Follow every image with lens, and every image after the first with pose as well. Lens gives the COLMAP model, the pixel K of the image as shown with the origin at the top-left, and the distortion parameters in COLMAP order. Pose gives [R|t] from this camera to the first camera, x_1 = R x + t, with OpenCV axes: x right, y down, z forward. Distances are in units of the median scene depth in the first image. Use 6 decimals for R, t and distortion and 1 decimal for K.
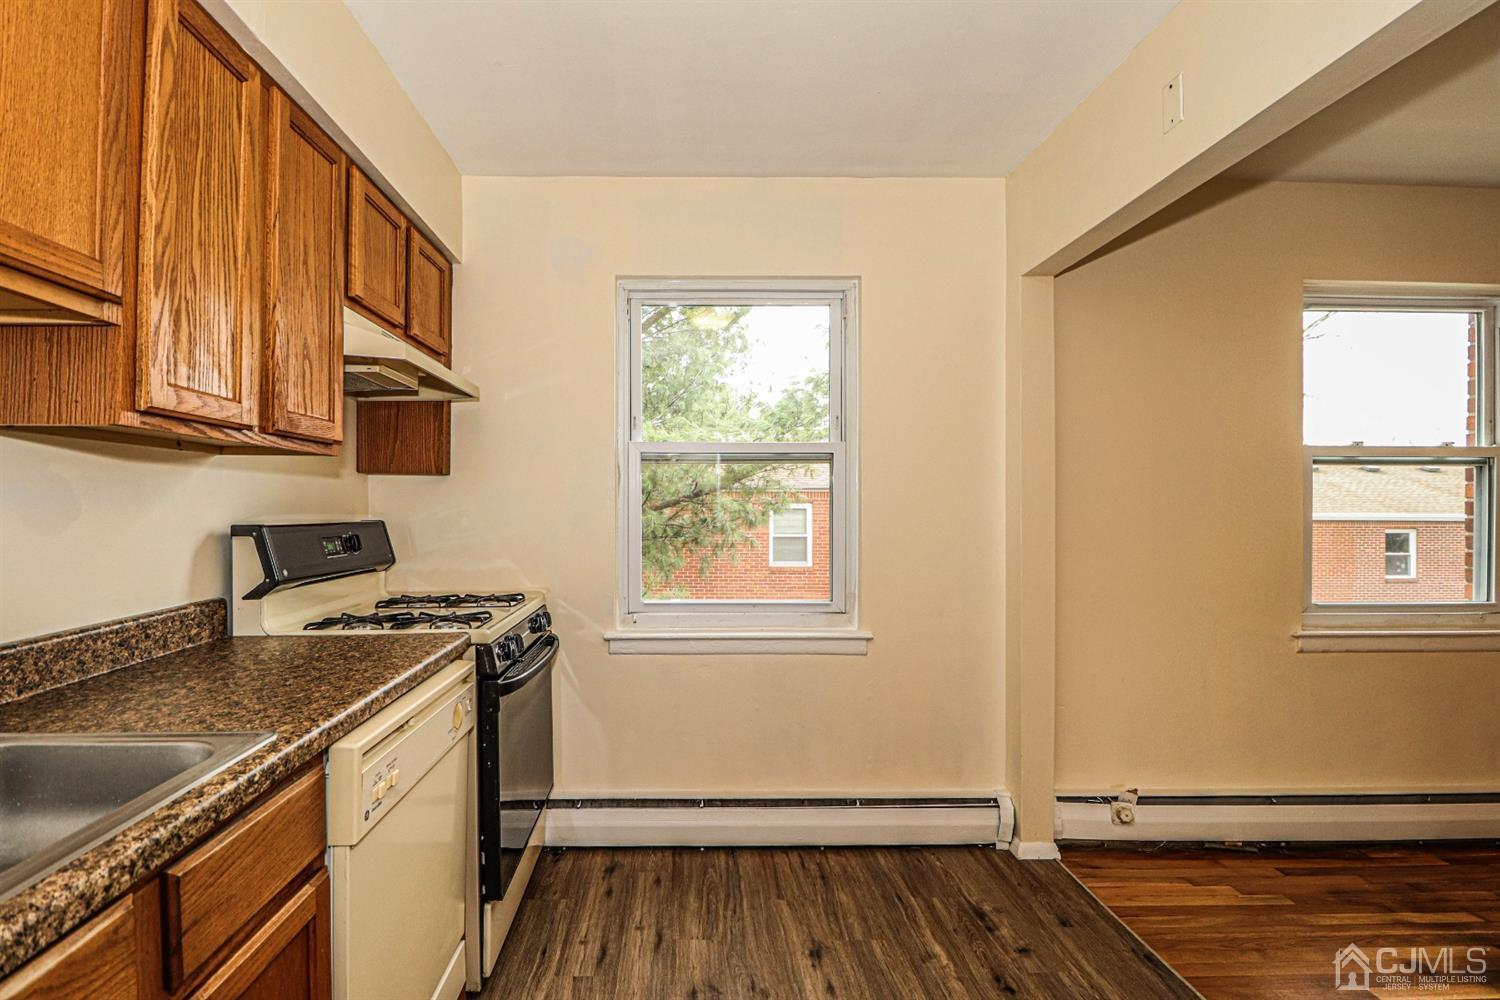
lens RADIAL K [[702.3, 0, 689.0], [0, 702.3, 514.7], [0, 0, 1]] dist [-0.002262, -0.007507]
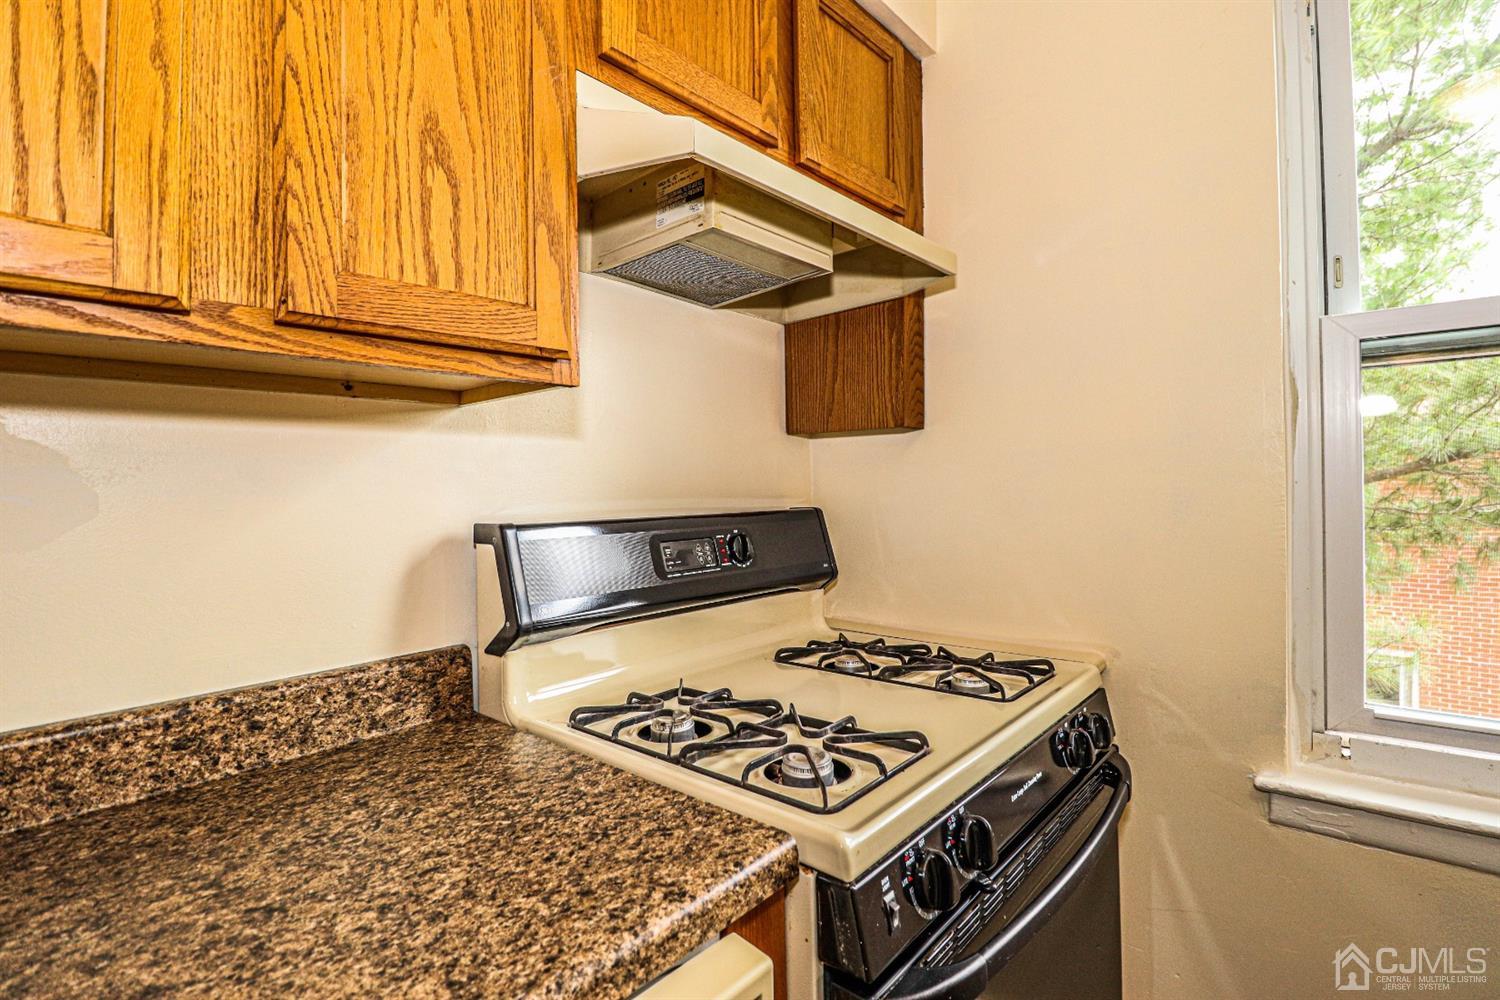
lens RADIAL K [[689.1, 0, 751.3], [0, 689.1, 490.9], [0, 0, 1]] dist [-0.010235, -0.001442]
pose [[0.732702, -0.009963, -0.680477, -0.094580], [0.008550, 0.999949, -0.005433, -0.007262], [0.680496, -0.001837, 0.732750, 0.757485]]
